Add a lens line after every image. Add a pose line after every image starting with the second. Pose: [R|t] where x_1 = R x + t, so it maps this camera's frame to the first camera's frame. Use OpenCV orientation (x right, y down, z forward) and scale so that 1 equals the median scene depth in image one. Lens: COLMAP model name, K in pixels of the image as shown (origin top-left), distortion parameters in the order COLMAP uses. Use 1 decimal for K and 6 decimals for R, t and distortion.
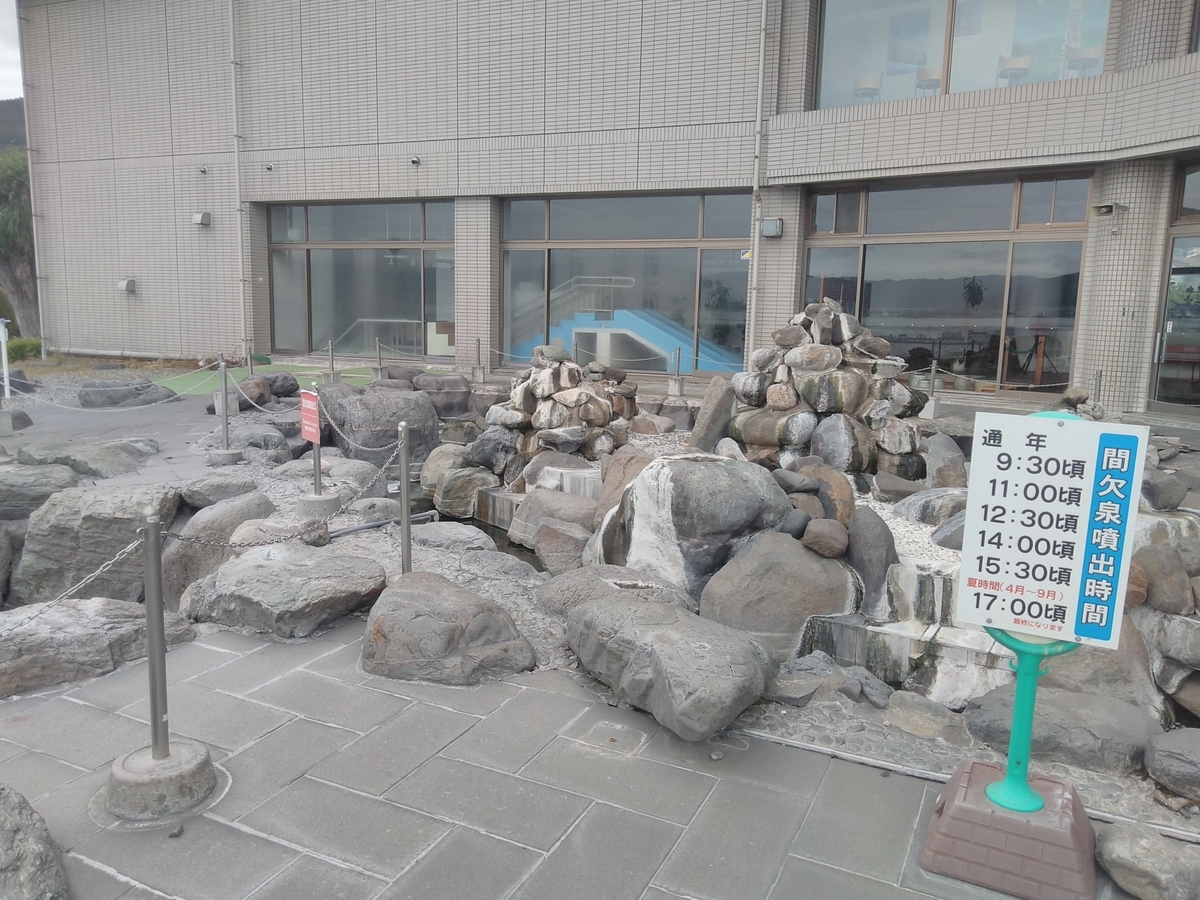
lens RADIAL K [[900.2, 0, 600.0], [0, 900.2, 450.0], [0, 0, 1]] dist [0.007193, -0.001692]
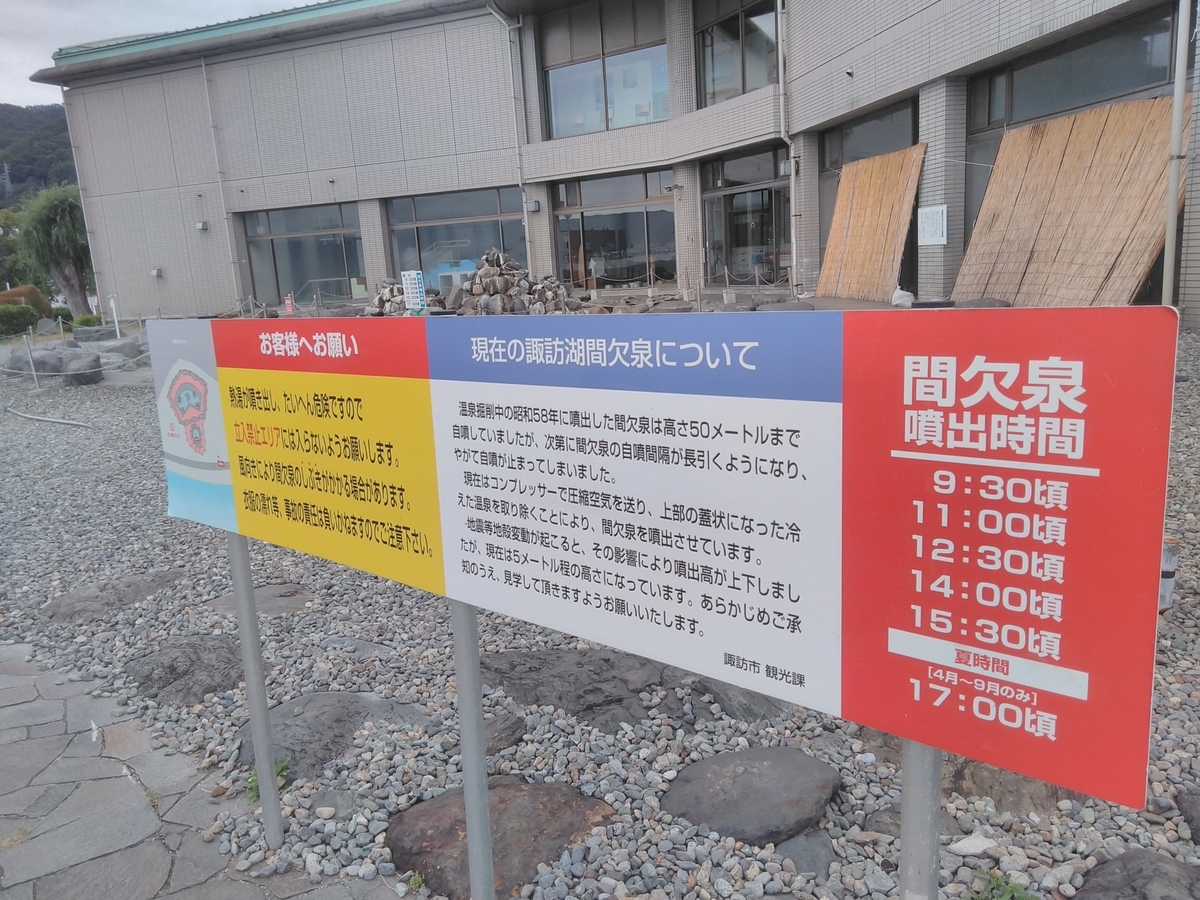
lens RADIAL K [[898.1, 0, 600.0], [0, 898.1, 450.0], [0, 0, 1]] dist [-0.001088, -0.004040]
pose [[0.995154, -0.094917, 0.025690, 0.201027], [0.093356, 0.994037, 0.056347, 0.127175], [-0.030885, -0.053675, 0.998081, -0.703265]]
